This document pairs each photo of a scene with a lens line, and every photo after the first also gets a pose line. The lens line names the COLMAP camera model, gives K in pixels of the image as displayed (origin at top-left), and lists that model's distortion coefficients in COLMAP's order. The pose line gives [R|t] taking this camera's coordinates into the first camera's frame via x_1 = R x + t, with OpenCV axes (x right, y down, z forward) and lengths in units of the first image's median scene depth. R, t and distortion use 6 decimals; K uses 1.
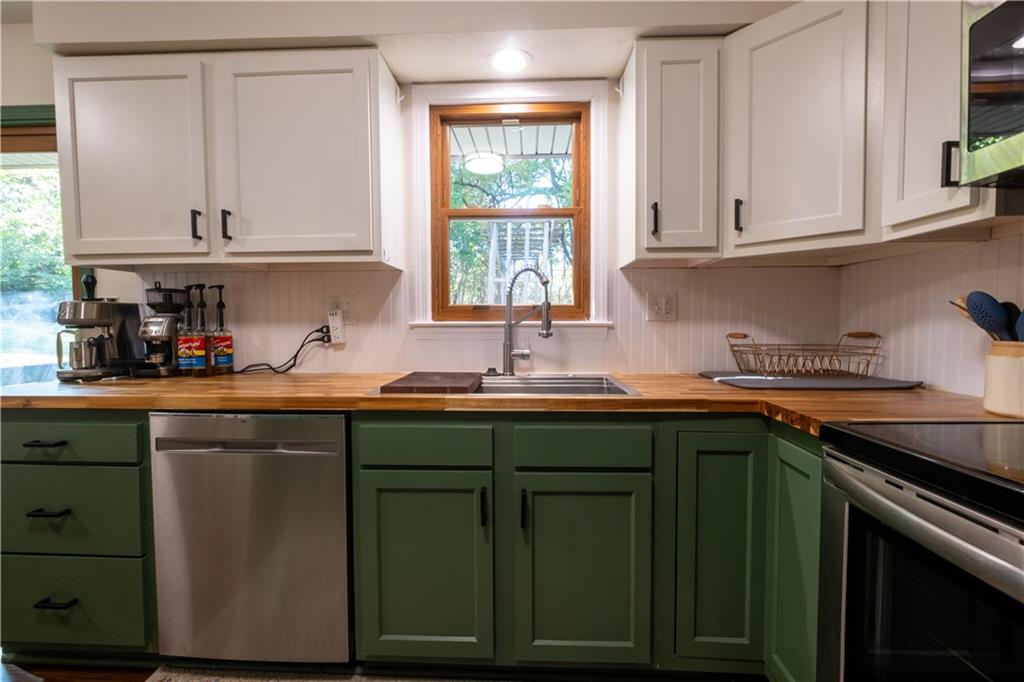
lens RADIAL K [[447.8, 0, 512.0], [0, 447.8, 341.0], [0, 0, 1]] dist [0.000601, 0.000133]
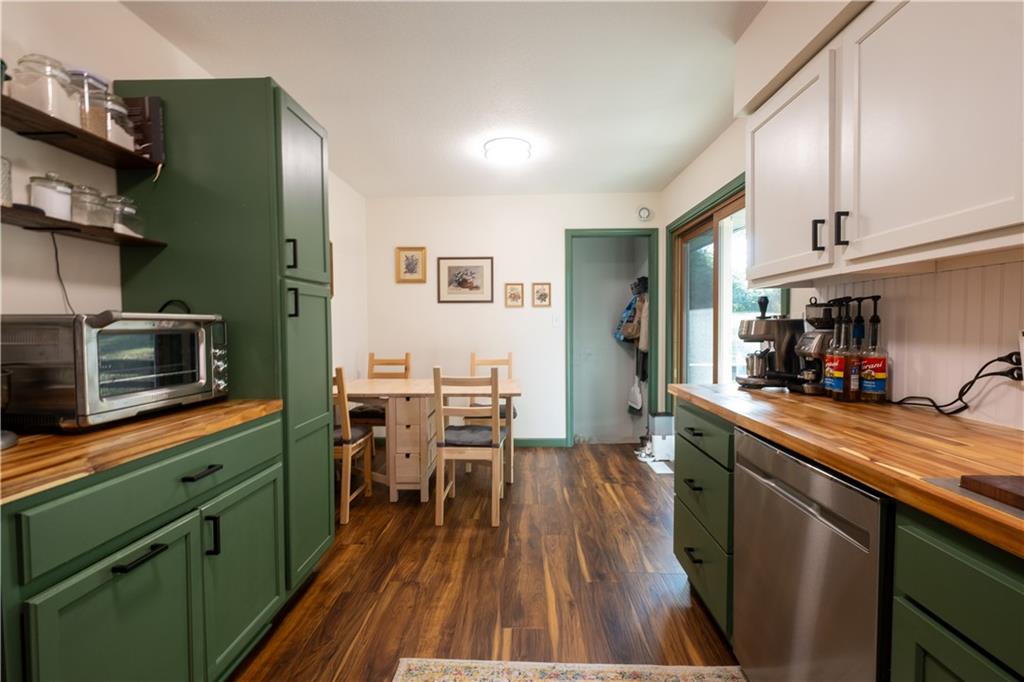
lens RADIAL K [[447.8, 0, 512.0], [0, 447.8, 341.0], [0, 0, 1]] dist [0.000601, 0.000133]
pose [[0.008356, 0.037083, -0.999277, 0.187769], [-0.035417, 0.998696, 0.036765, -0.048940], [0.999338, 0.035084, 0.009659, 0.330665]]
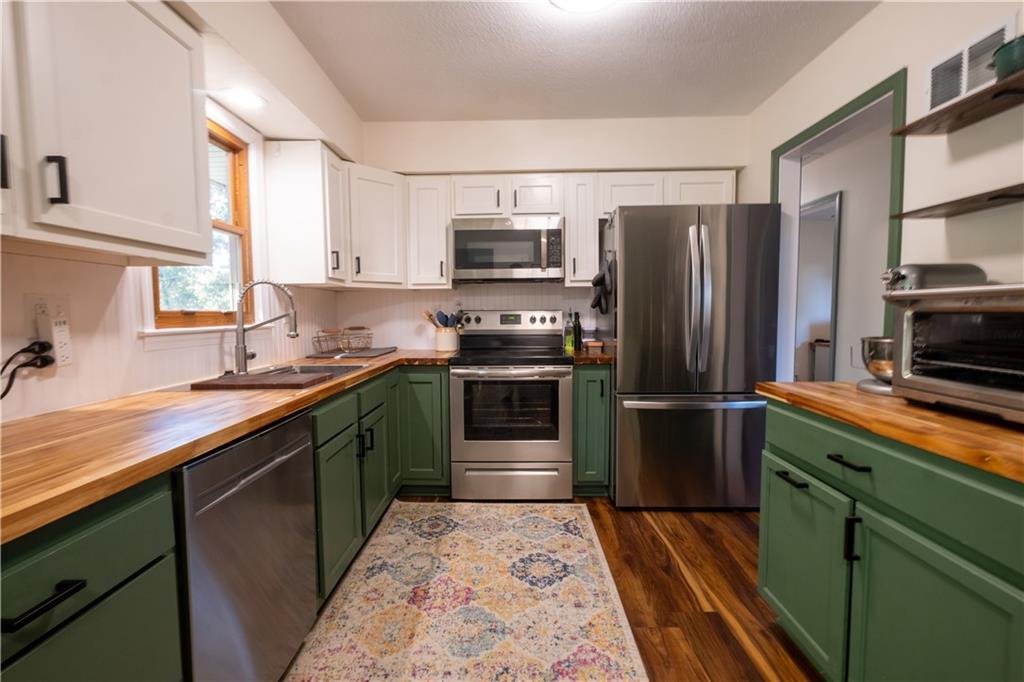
lens RADIAL K [[447.8, 0, 512.0], [0, 447.8, 341.0], [0, 0, 1]] dist [0.000601, 0.000133]
pose [[-0.039528, -0.060550, 0.997382, -1.129656], [0.048944, 0.996847, 0.062458, -0.043428], [-0.998019, 0.051285, -0.036440, 0.367589]]
